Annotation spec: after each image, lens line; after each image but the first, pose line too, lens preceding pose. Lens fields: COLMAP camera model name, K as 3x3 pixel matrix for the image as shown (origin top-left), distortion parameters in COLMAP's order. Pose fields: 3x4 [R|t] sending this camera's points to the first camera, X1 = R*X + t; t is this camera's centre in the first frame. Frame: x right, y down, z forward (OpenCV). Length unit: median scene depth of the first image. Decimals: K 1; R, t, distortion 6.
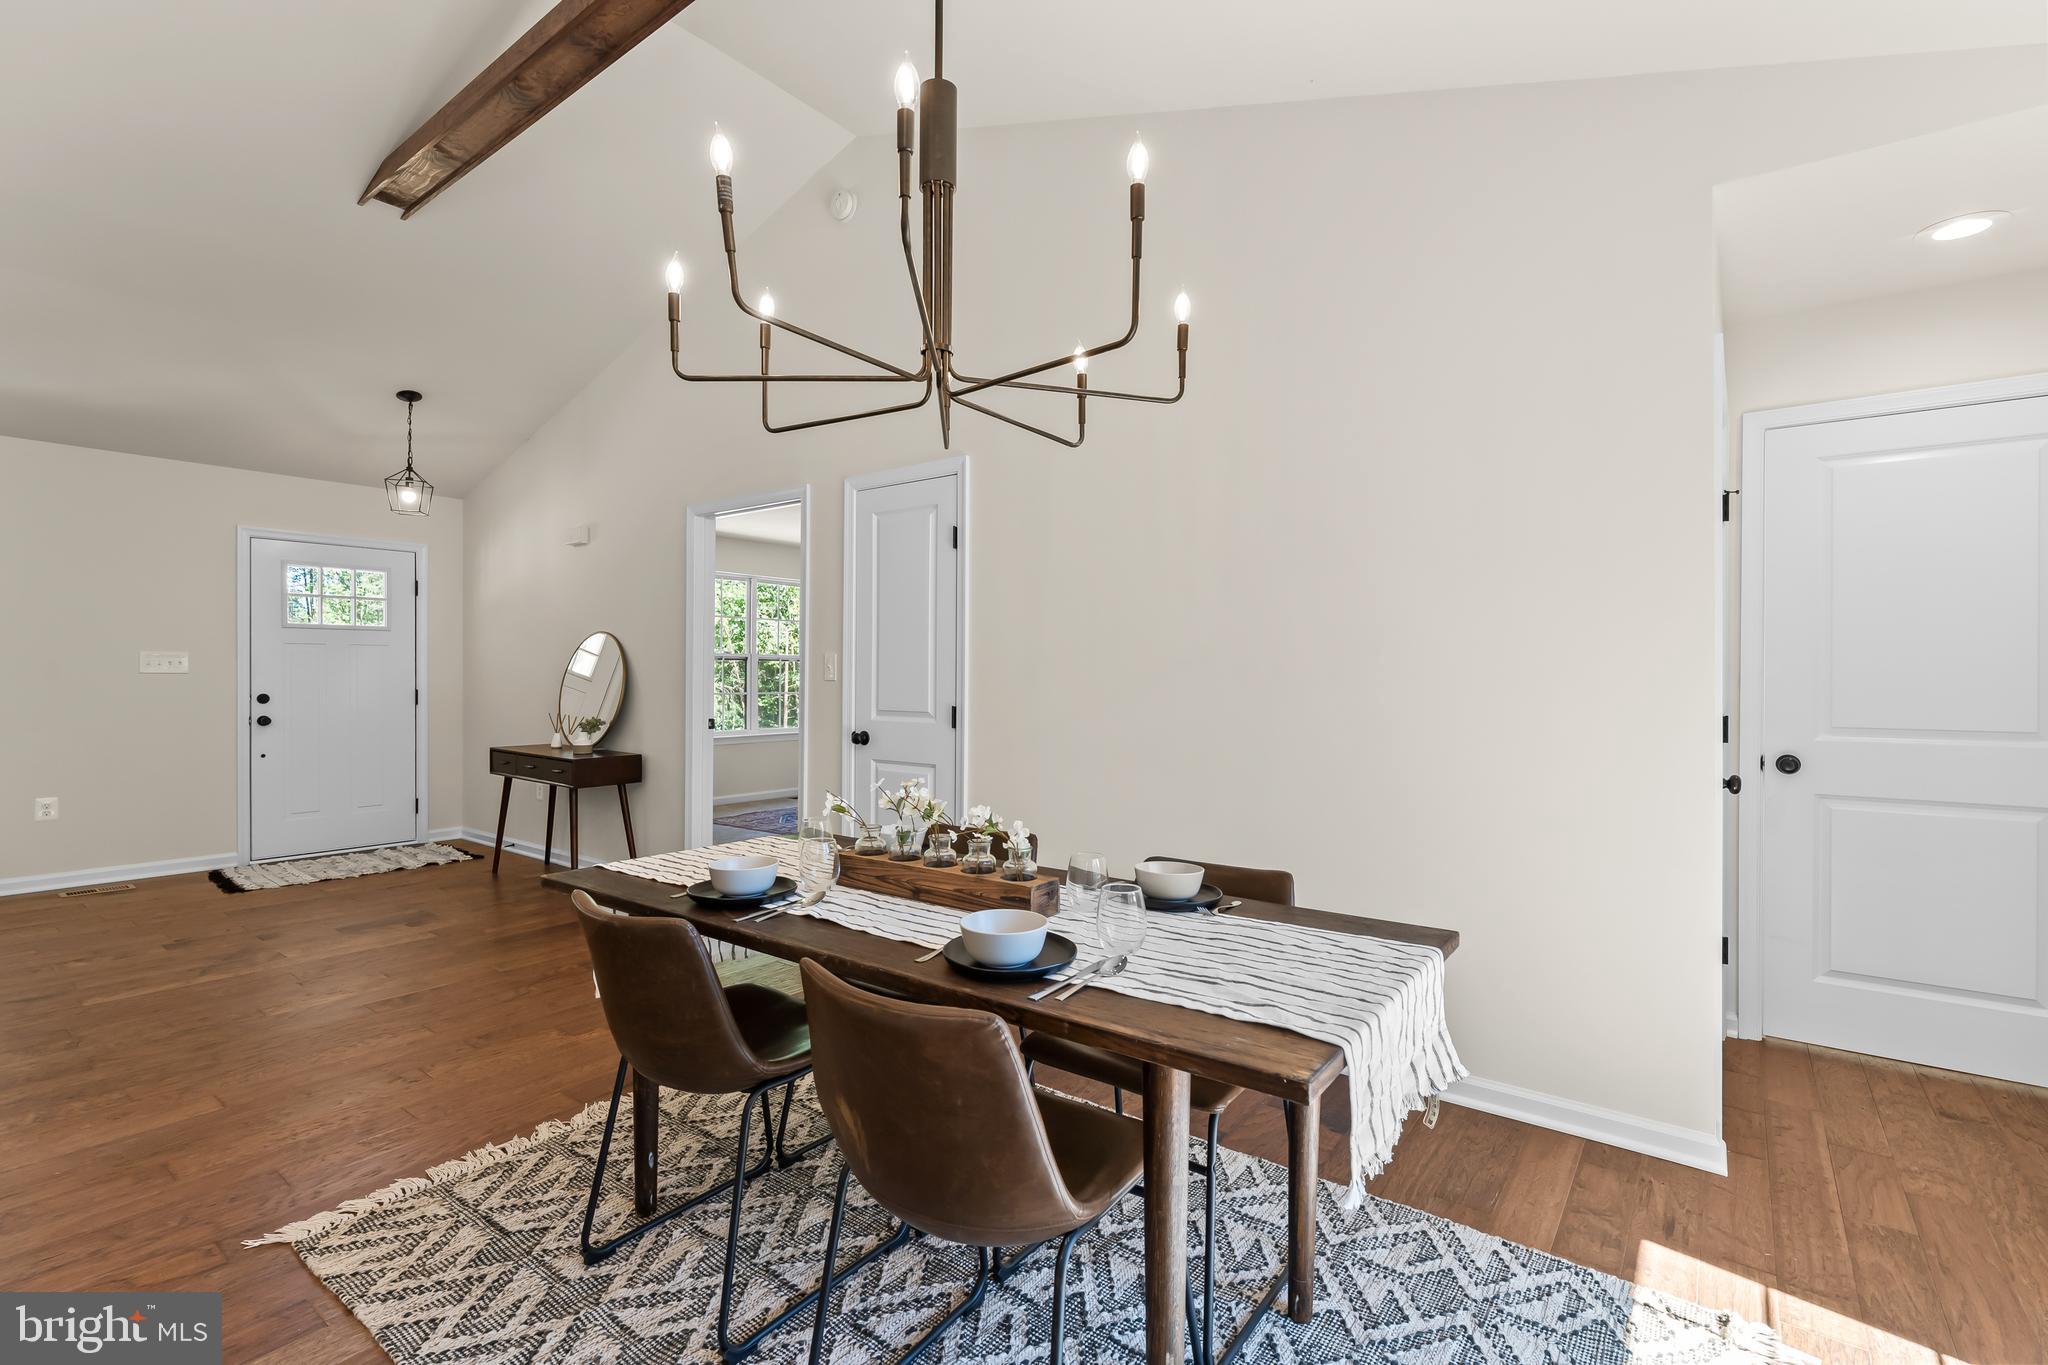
lens RADIAL K [[927.3, 0, 1028.3], [0, 927.3, 681.9], [0, 0, 1]] dist [0.003910, 0.000228]
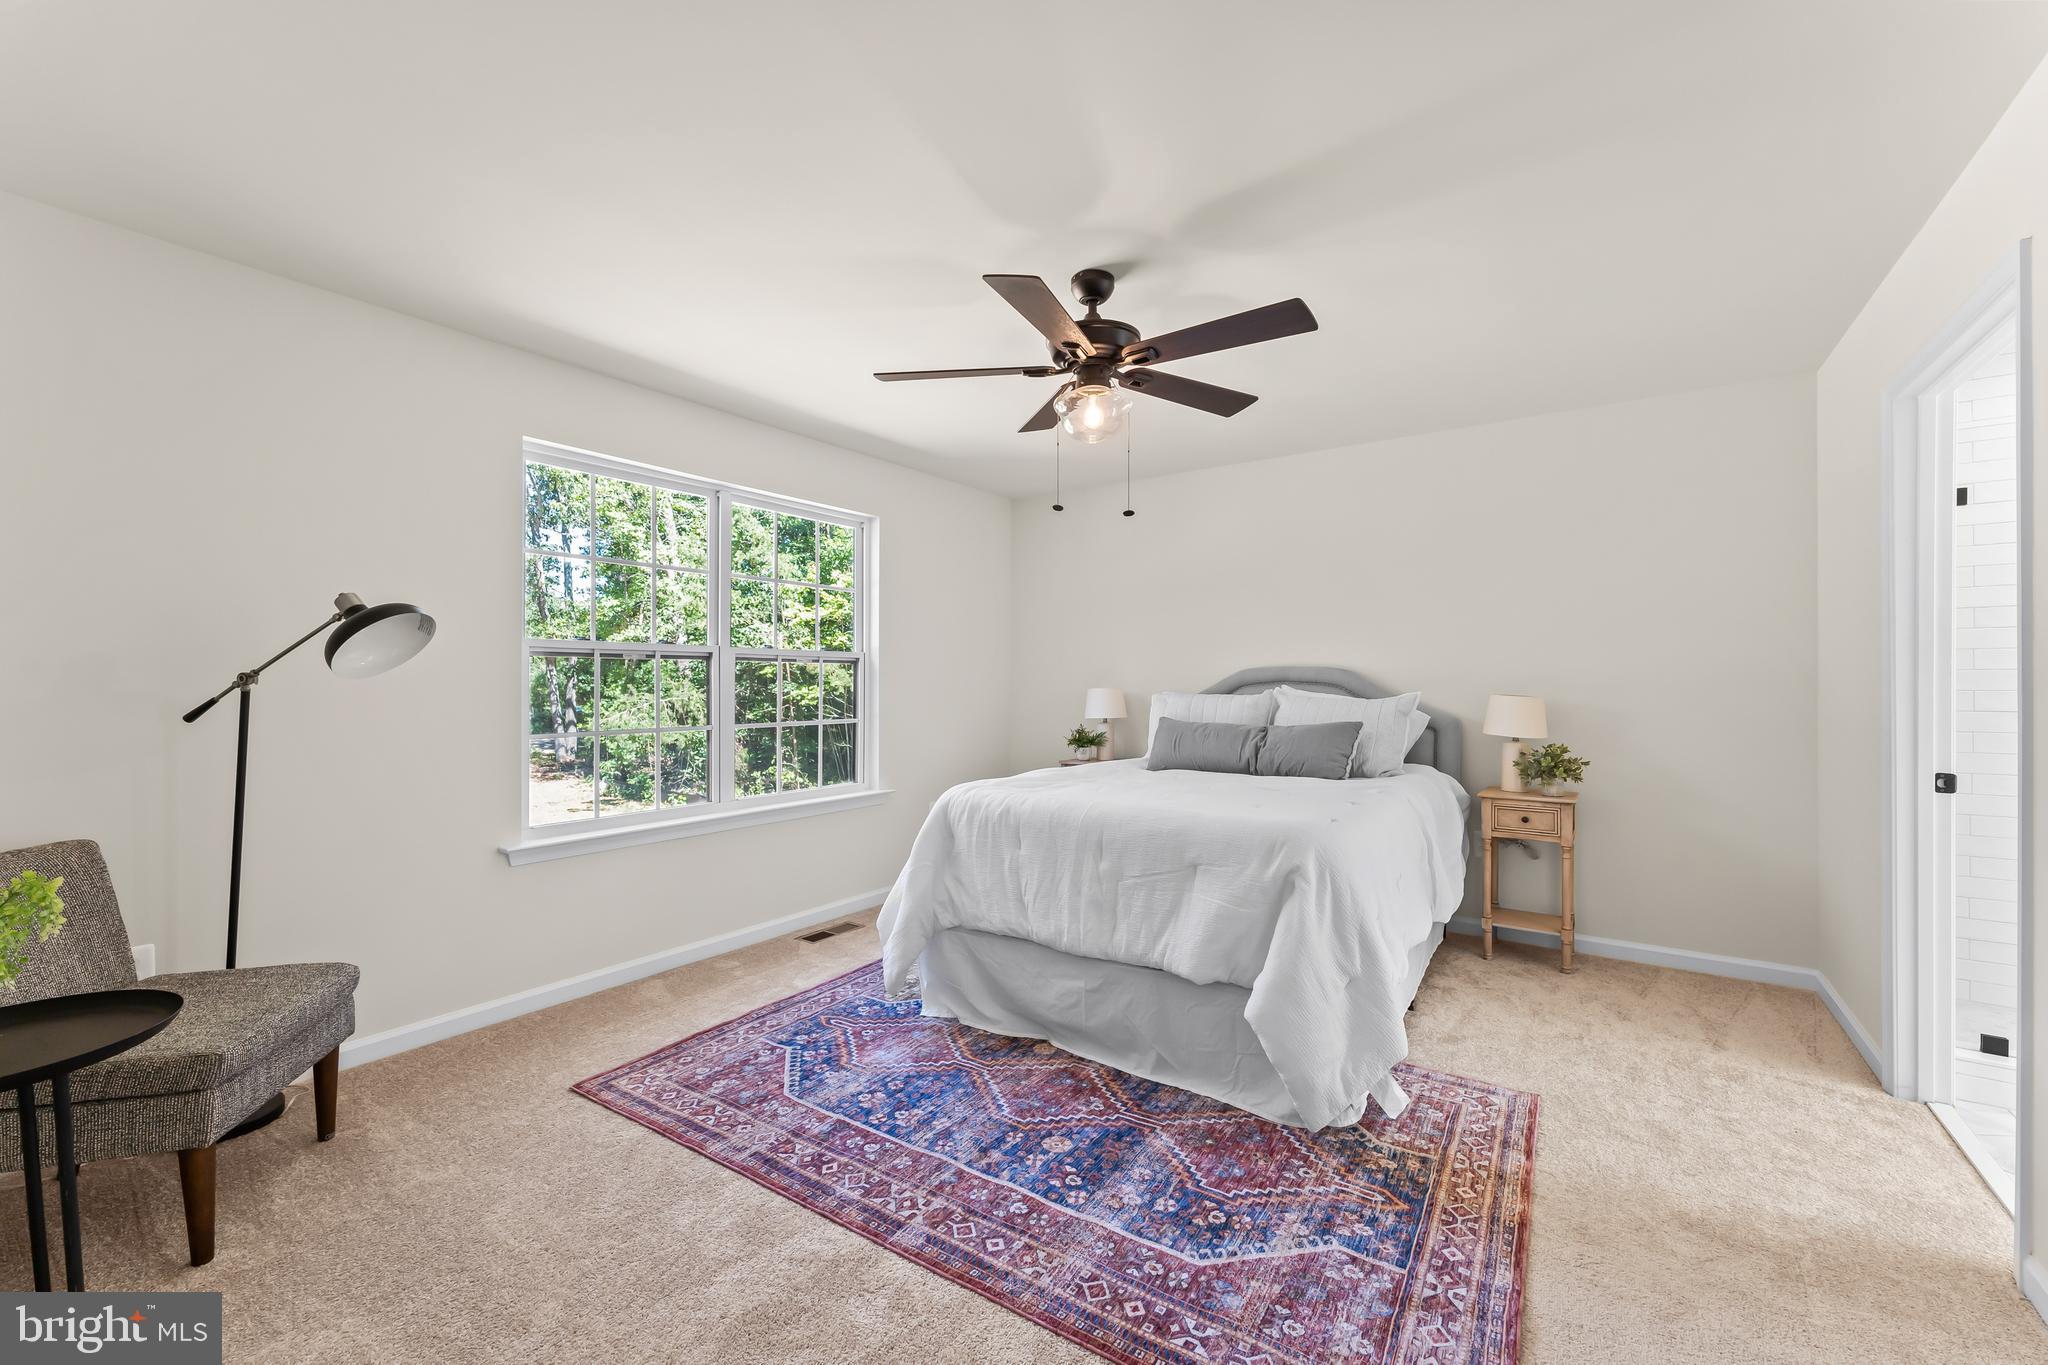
lens RADIAL K [[821.2, 0, 1027.8], [0, 821.2, 681.5], [0, 0, 1]] dist [0.005430, 0.000353]
pose [[0.998981, -0.008848, 0.044257, -0.147839], [0.009098, 0.999944, -0.005440, -0.006168], [-0.044206, 0.005837, 0.999005, 0.535864]]
